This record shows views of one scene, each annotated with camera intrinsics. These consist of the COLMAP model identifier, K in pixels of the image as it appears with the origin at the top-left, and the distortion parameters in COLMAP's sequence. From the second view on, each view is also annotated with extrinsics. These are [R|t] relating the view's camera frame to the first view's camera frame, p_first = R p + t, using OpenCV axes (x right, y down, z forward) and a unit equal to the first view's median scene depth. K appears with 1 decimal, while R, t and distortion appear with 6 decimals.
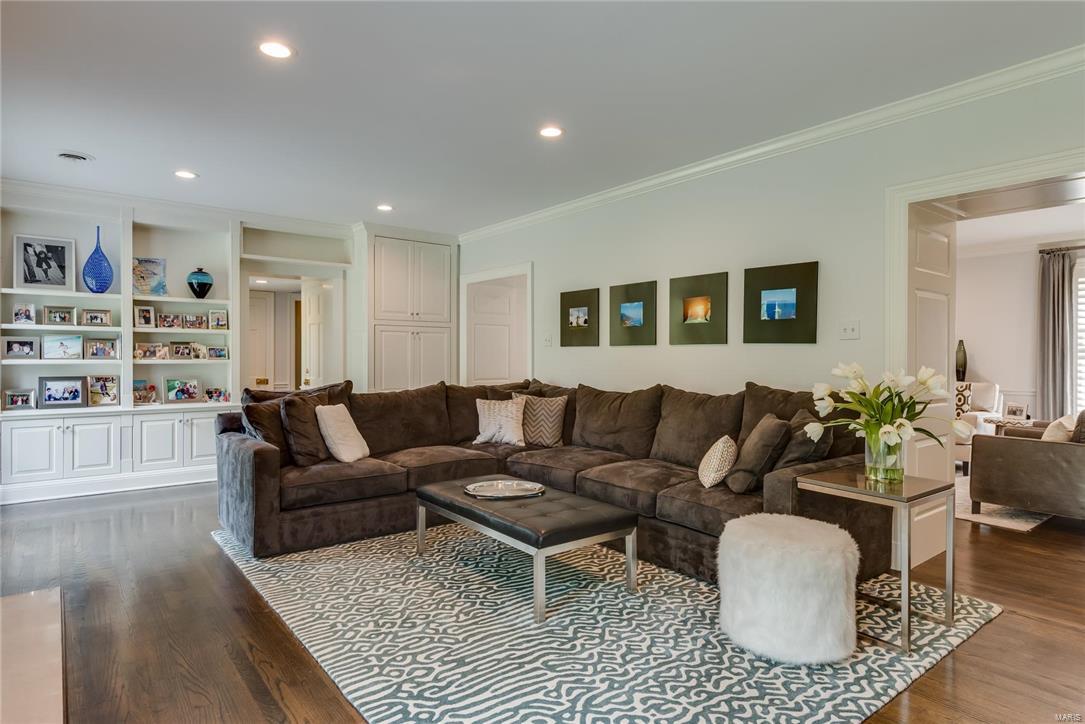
lens RADIAL K [[611.4, 0, 542.6], [0, 611.4, 363.5], [0, 0, 1]] dist [0.017529, -0.002674]
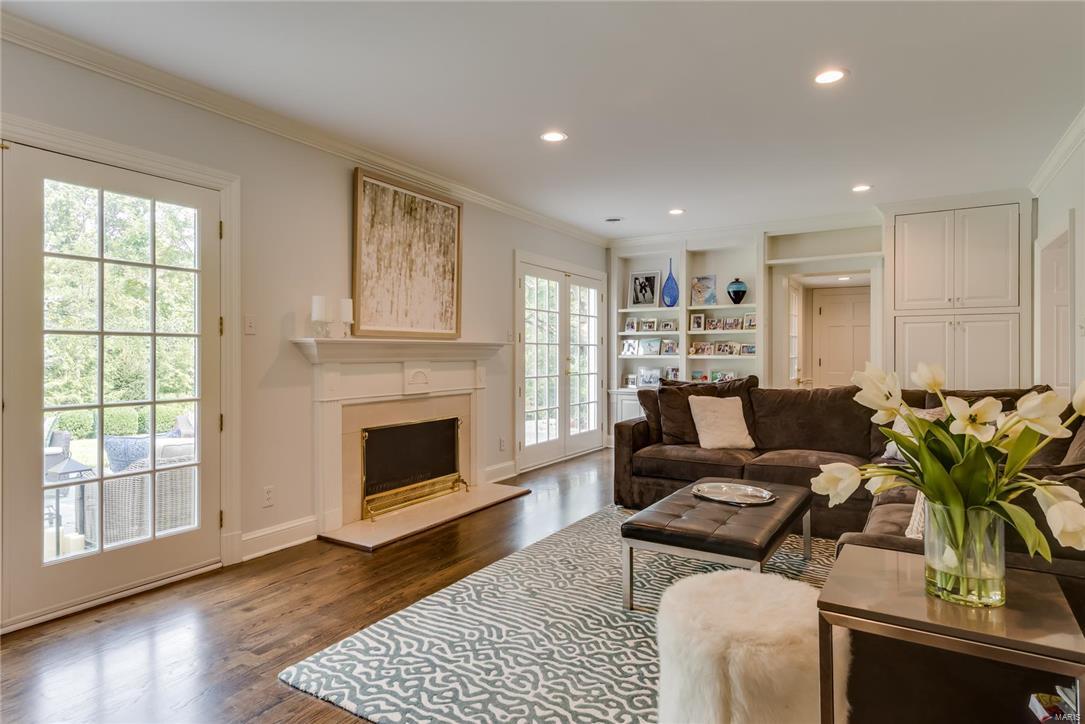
lens RADIAL K [[611.4, 0, 537.9], [0, 611.4, 360.6], [0, 0, 1]] dist [0.017529, -0.002674]
pose [[0.343494, 0.010781, -0.939093, 0.584442], [-0.008441, 0.999929, 0.008392, -0.003986], [0.939117, 0.005044, 0.343561, 0.317844]]
